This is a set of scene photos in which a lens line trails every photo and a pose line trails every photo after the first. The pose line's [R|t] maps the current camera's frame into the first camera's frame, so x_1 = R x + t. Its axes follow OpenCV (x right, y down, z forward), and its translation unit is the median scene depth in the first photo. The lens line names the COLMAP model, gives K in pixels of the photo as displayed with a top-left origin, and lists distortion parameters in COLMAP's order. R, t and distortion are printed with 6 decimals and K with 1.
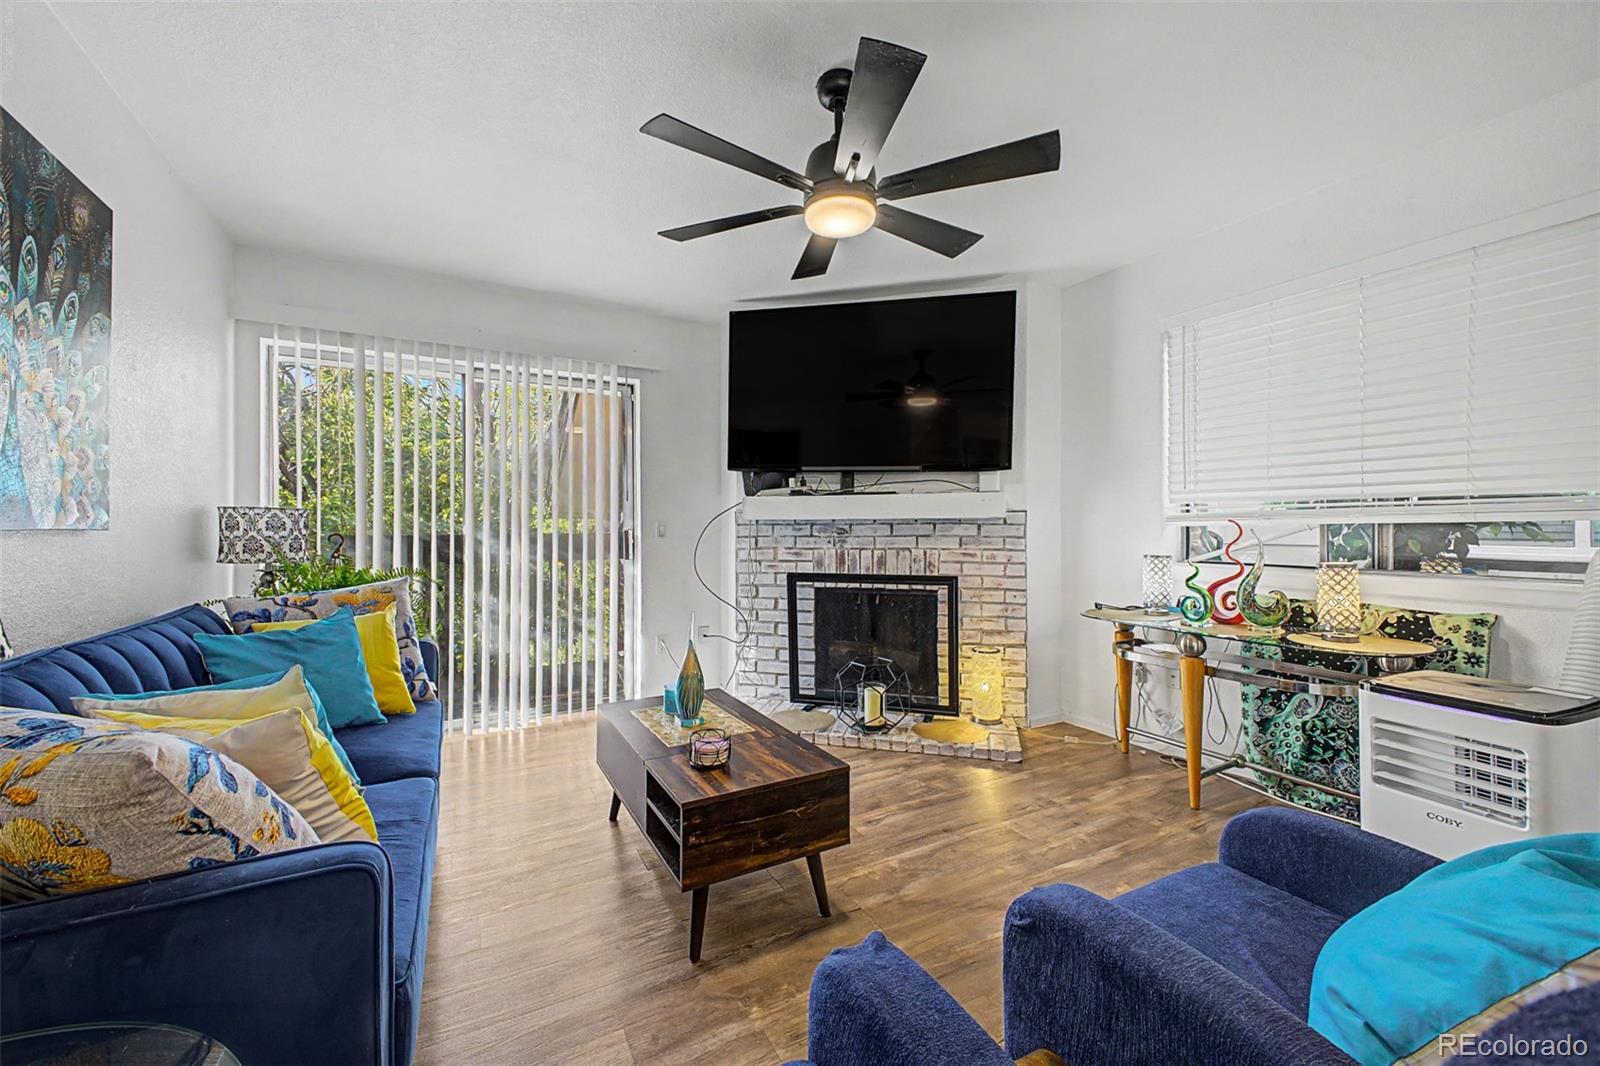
lens RADIAL K [[630.9, 0, 800.6], [0, 630.9, 529.9], [0, 0, 1]] dist [0.017293, -0.003639]
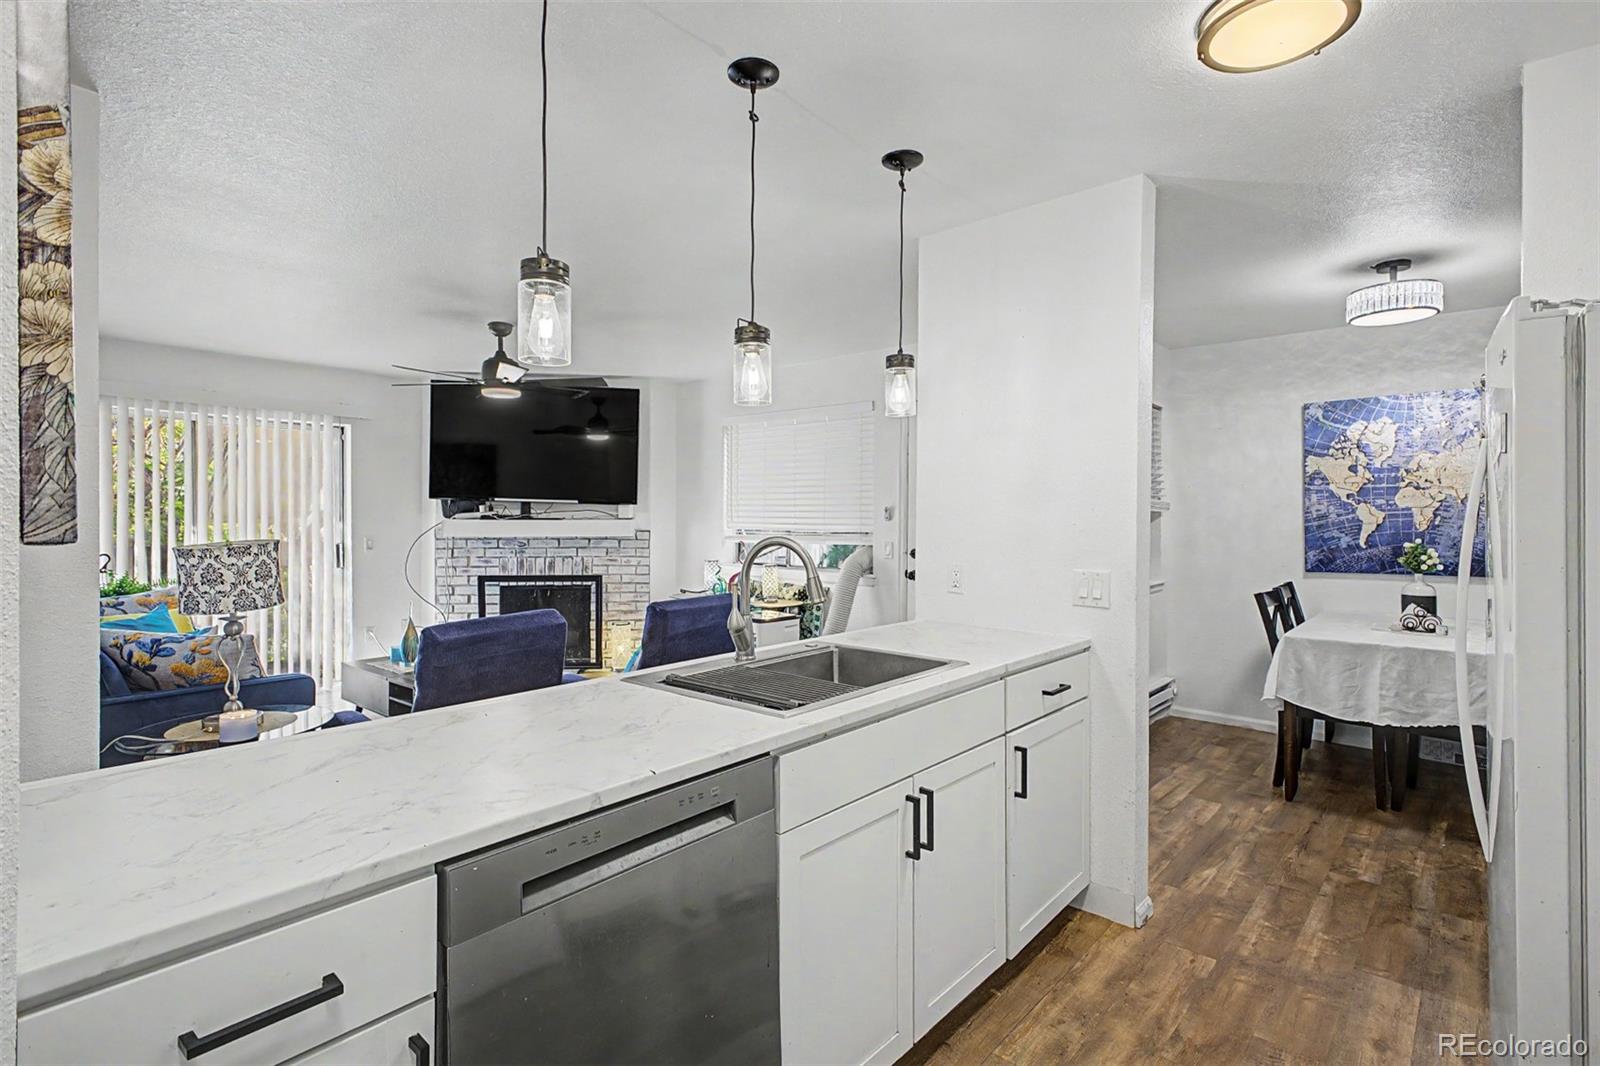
lens RADIAL K [[761.4, 0, 804.5], [0, 761.4, 516.7], [0, 0, 1]] dist [0.016869, -0.000713]
pose [[0.935392, 0.003151, 0.353599, 0.055612], [-0.002733, 0.999995, -0.001683, -0.059262], [-0.353602, 0.000608, 0.935396, -0.803048]]
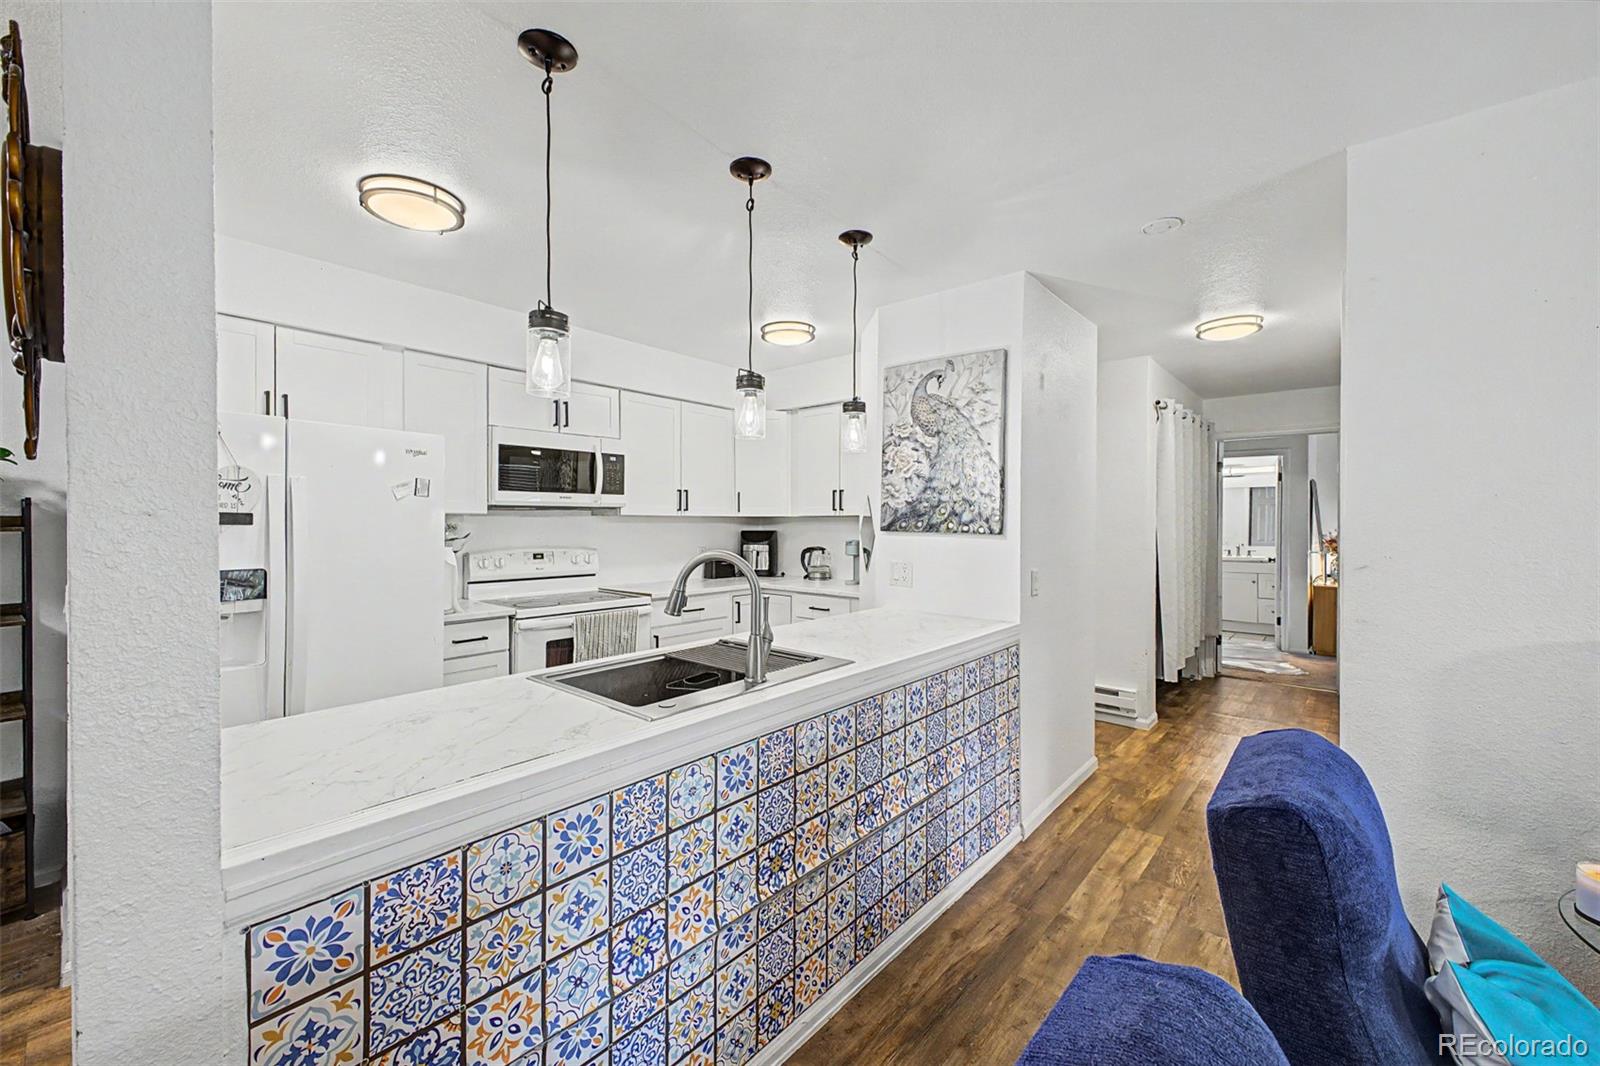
lens RADIAL K [[630.9, 0, 800.6], [0, 630.9, 529.9], [0, 0, 1]] dist [0.017293, -0.003639]
pose [[-0.931483, 0.001204, -0.363782, 0.360124], [-0.006884, 0.999757, 0.020934, -0.071139], [0.363719, 0.022004, -0.931249, 0.213798]]
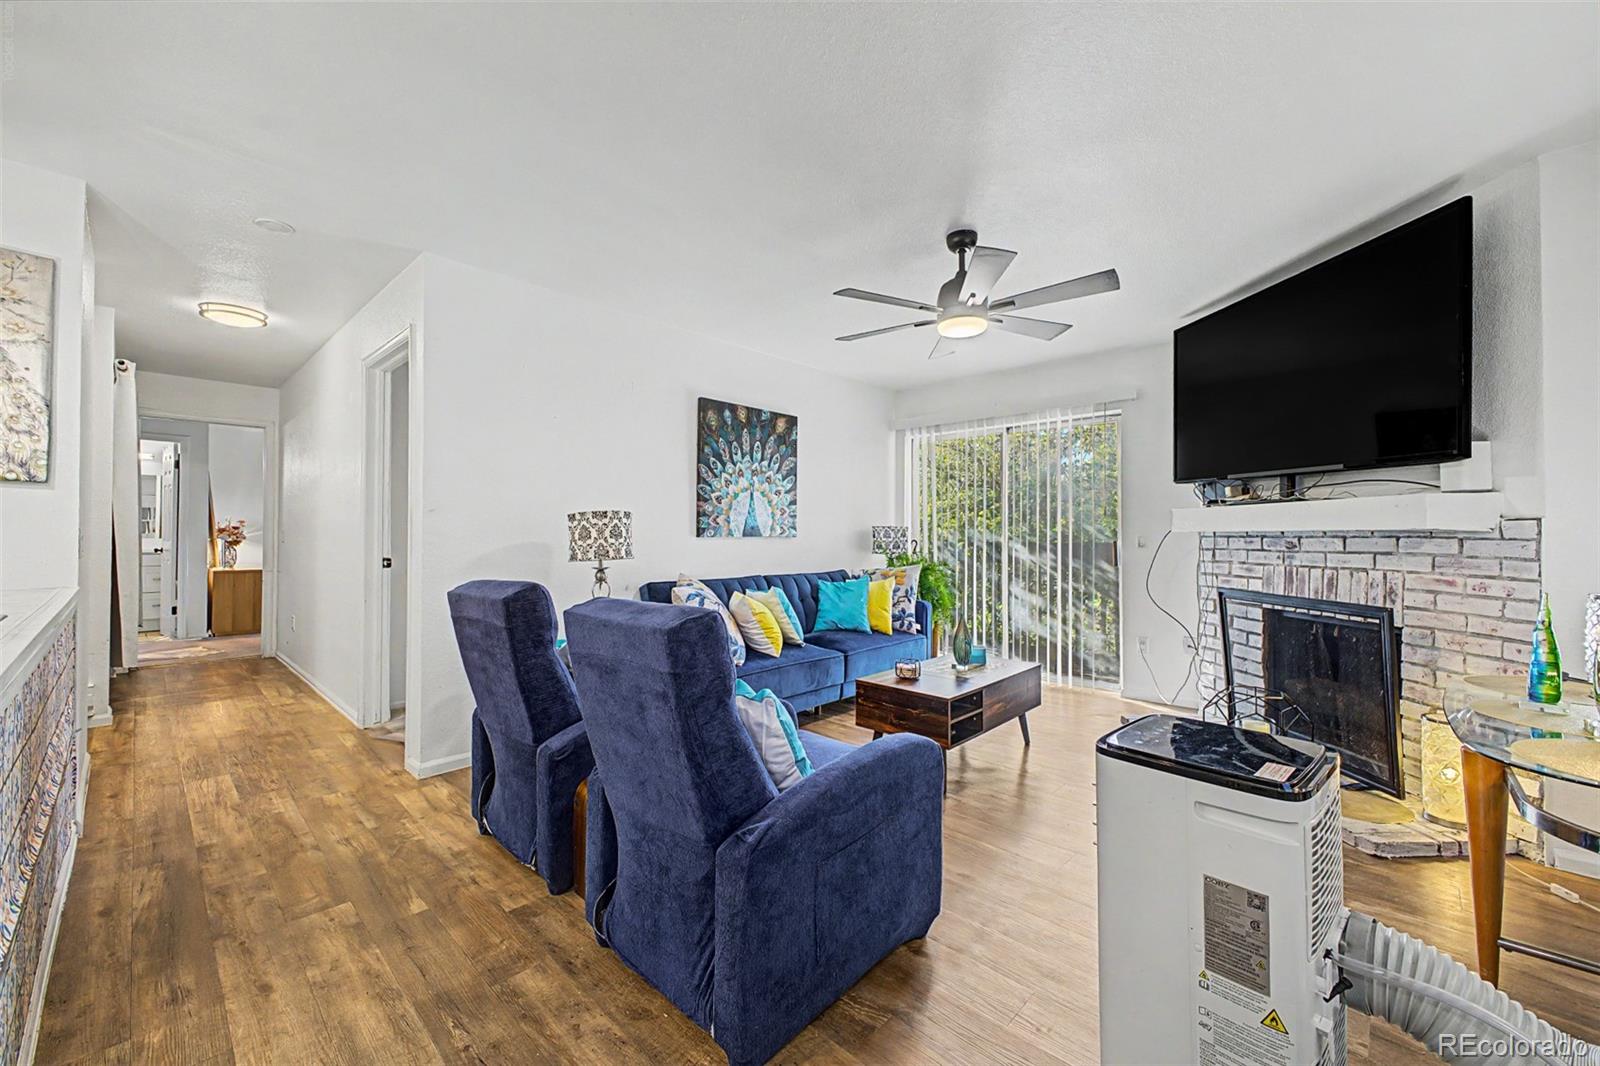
lens RADIAL K [[630.9, 0, 800.6], [0, 630.9, 529.9], [0, 0, 1]] dist [0.017293, -0.003639]
pose [[0.319079, -0.004257, -0.947719, 0.696286], [-0.008562, 0.999936, -0.007374, -0.006895], [0.947690, 0.010467, 0.319022, 0.097211]]
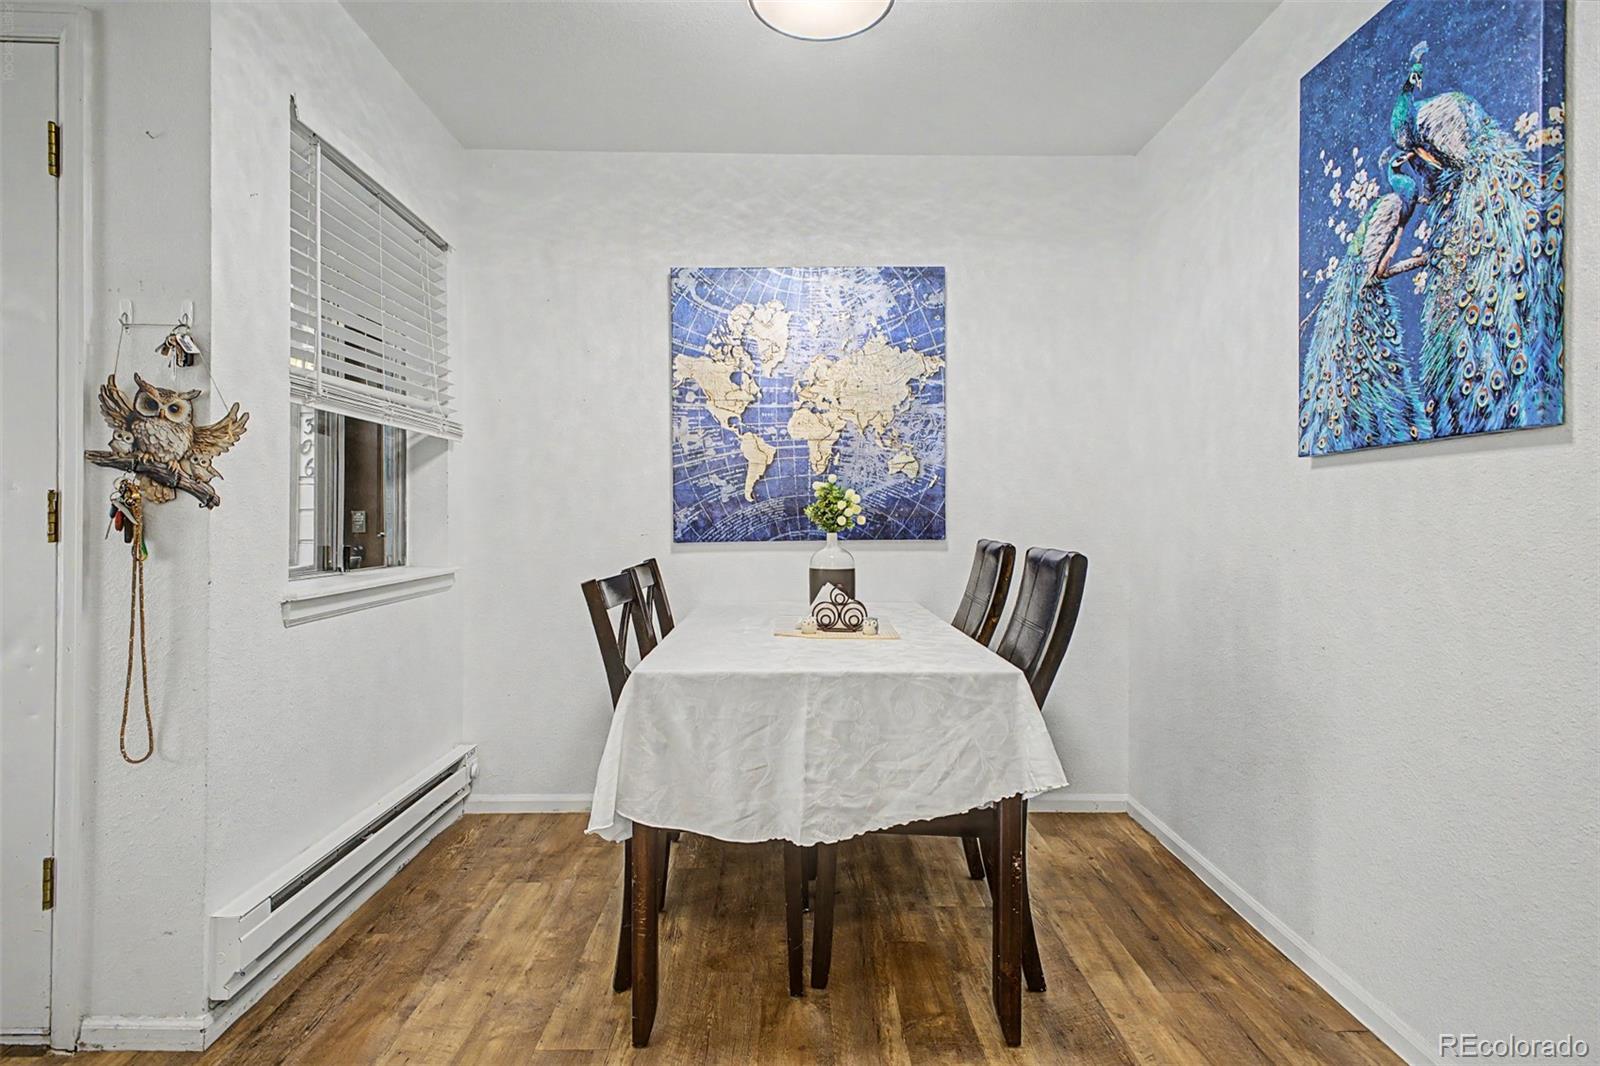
lens RADIAL K [[779.8, 0, 804.4], [0, 779.8, 518.4], [0, 0, 1]] dist [0.041837, -0.013986]
pose [[0.448188, -0.001656, 0.893938, 0.628408], [0.000439, 0.999999, 0.001632, 0.001312], [-0.893939, -0.000339, 0.448188, -0.384395]]
